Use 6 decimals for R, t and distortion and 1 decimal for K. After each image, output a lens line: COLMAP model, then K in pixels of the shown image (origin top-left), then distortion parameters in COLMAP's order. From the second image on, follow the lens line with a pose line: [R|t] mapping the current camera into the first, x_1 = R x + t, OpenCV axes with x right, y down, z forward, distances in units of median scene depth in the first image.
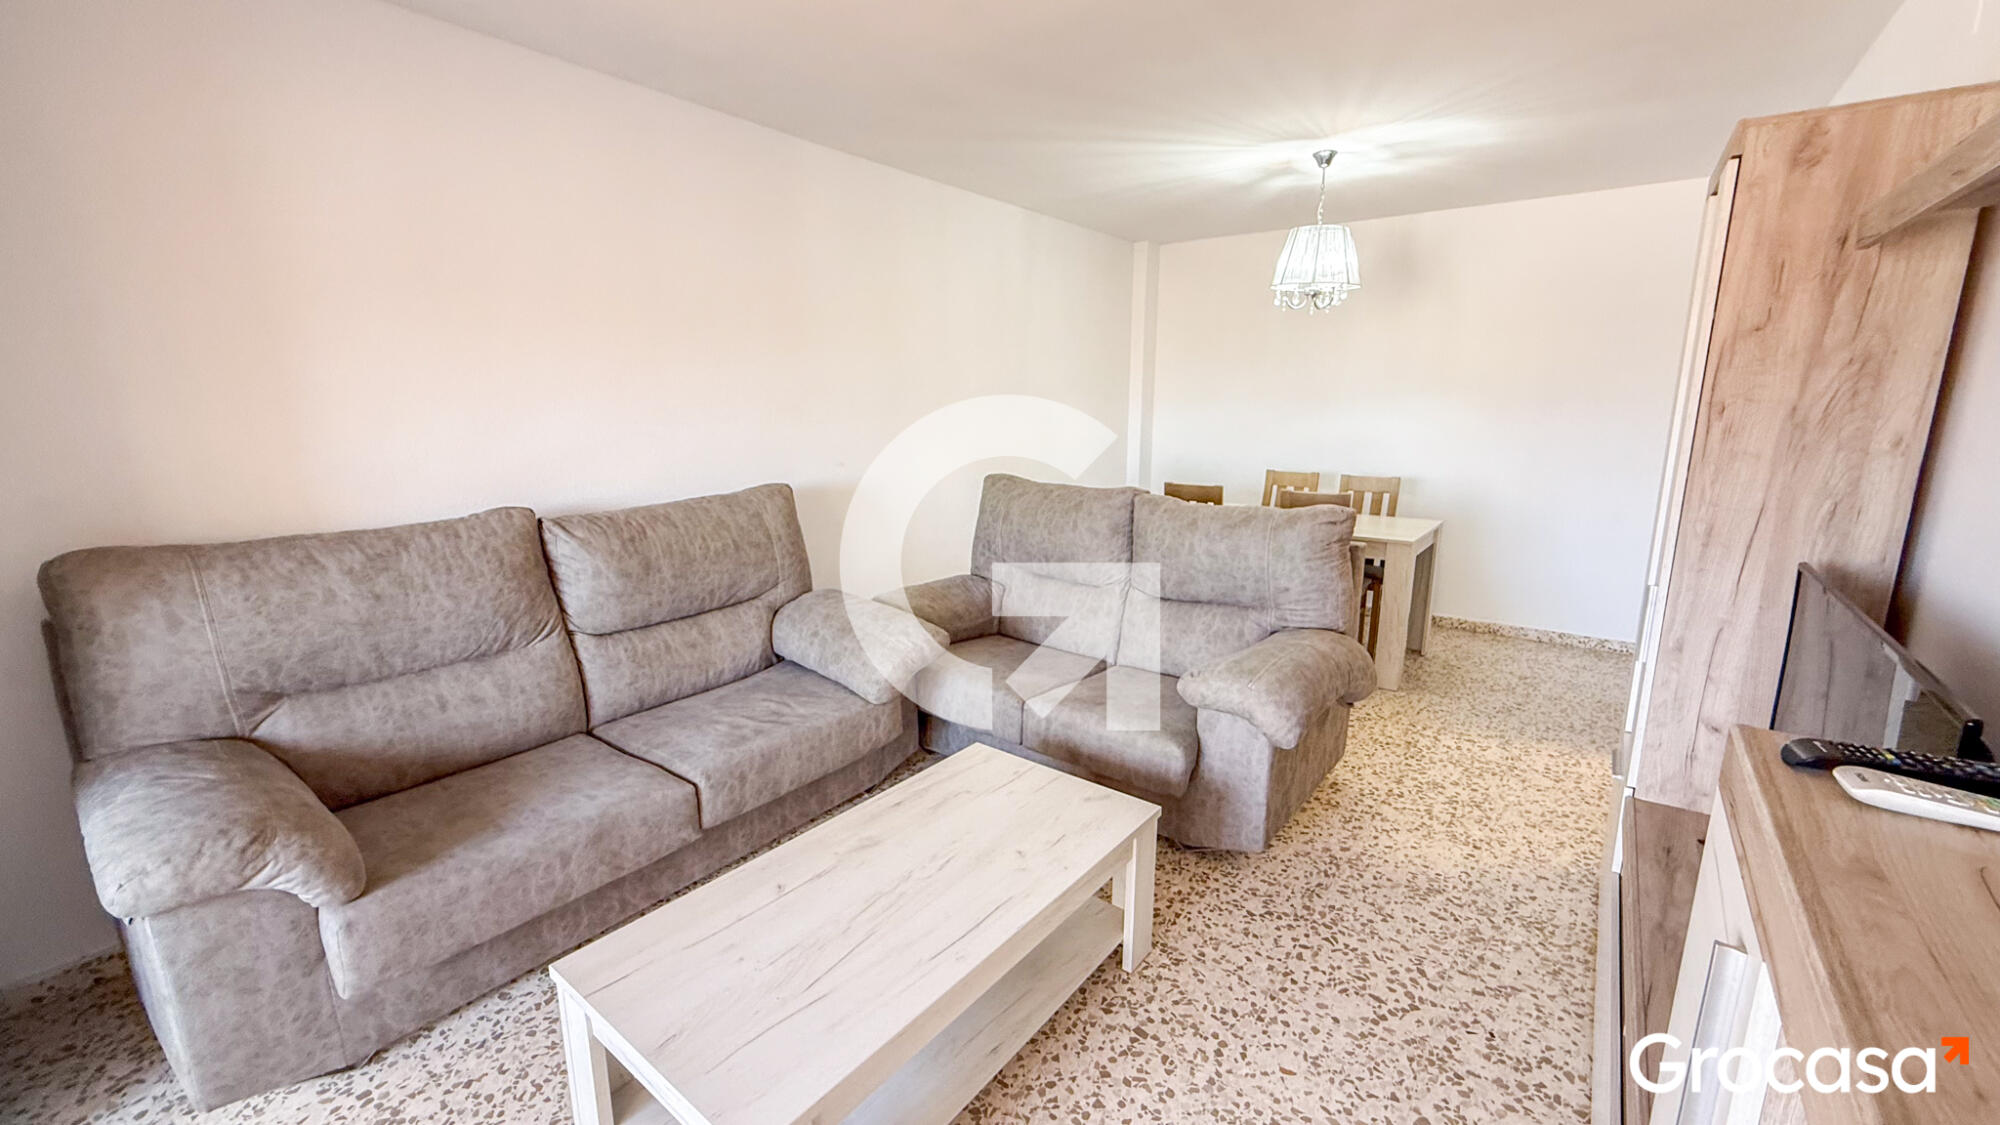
lens RADIAL K [[797.6, 0, 995.8], [0, 797.6, 559.7], [0, 0, 1]] dist [-0.001526, 0.000101]
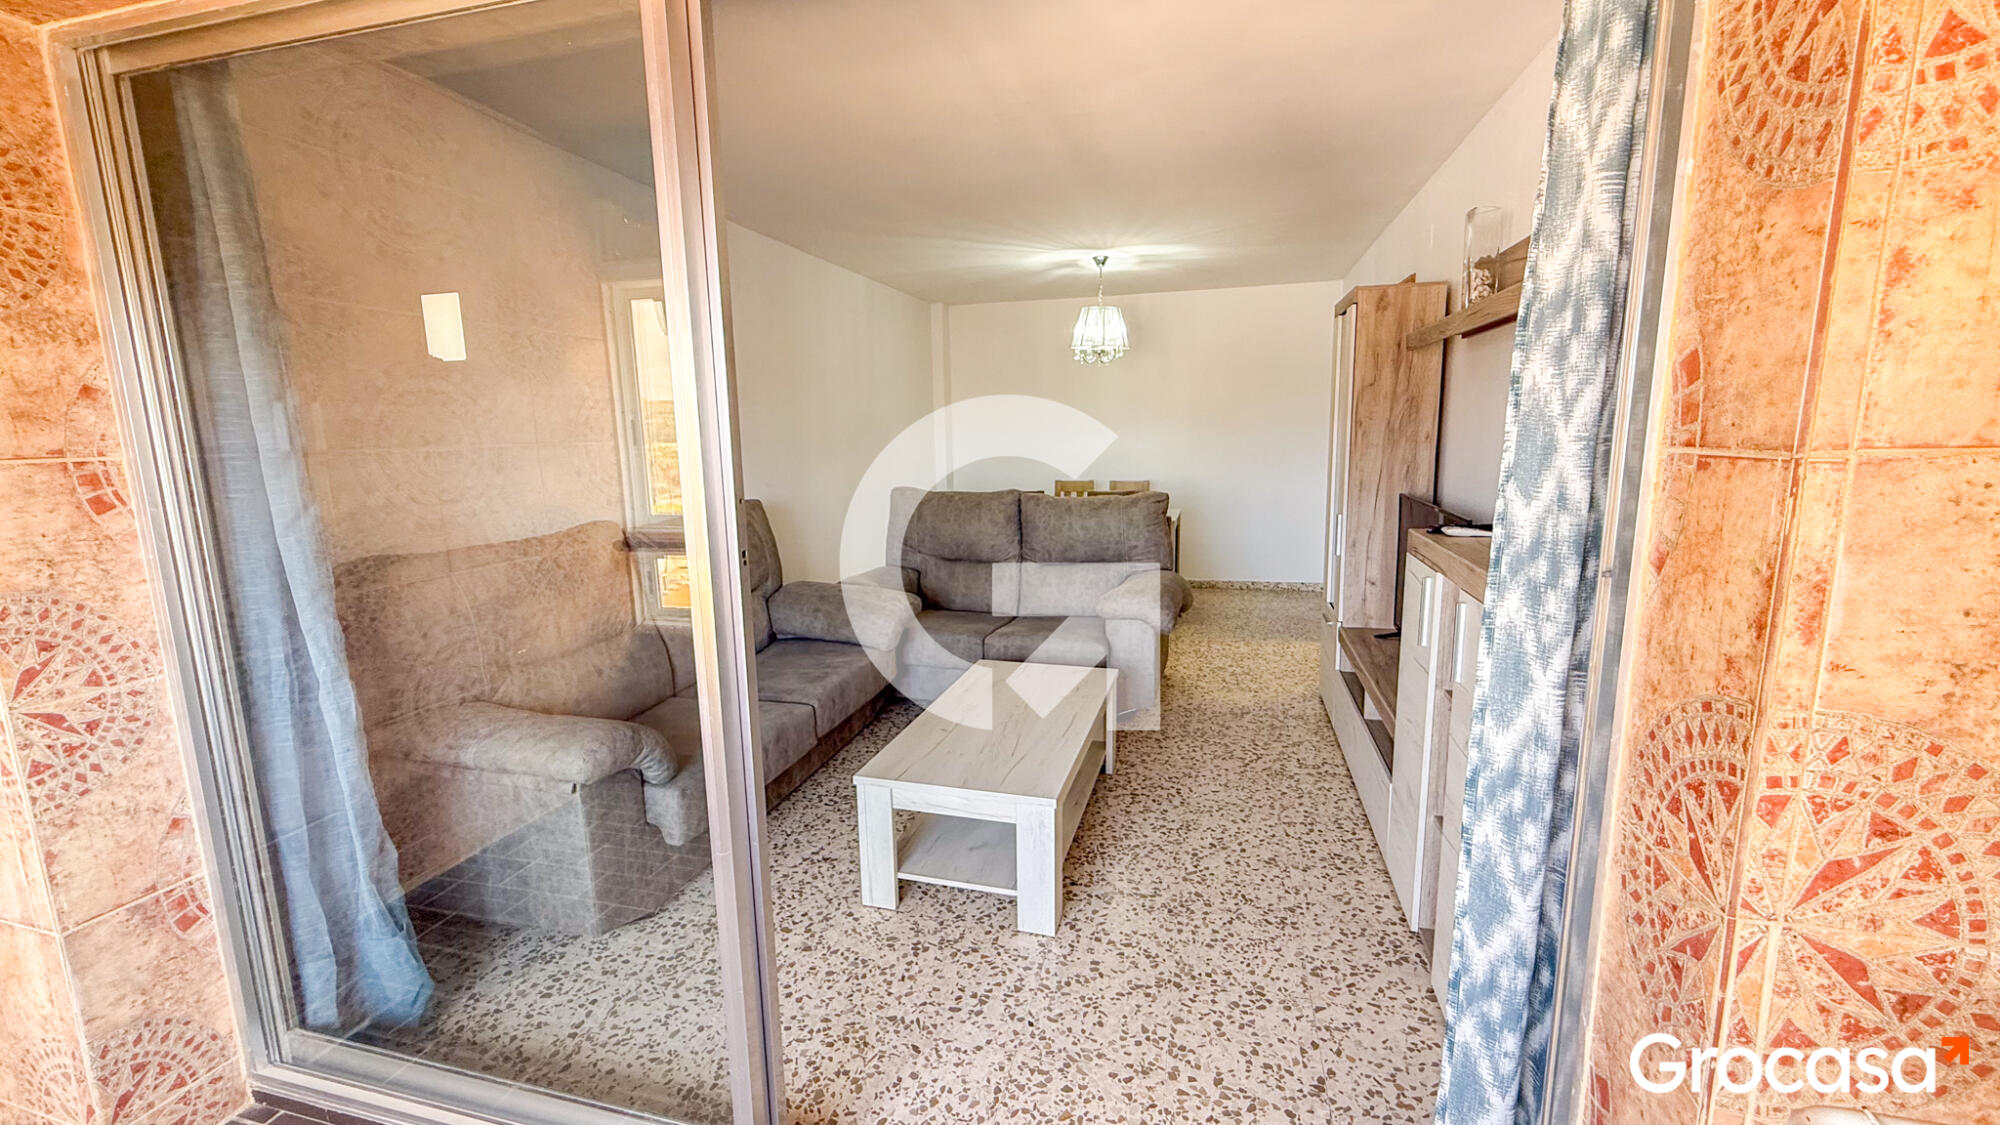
lens RADIAL K [[797.6, 0, 995.8], [0, 797.6, 559.7], [0, 0, 1]] dist [-0.001526, 0.000101]
pose [[0.926937, -0.078097, 0.366999, -0.489101], [0.093755, 0.995281, -0.025005, 0.081441], [-0.363315, 0.057586, 0.929885, -0.360142]]
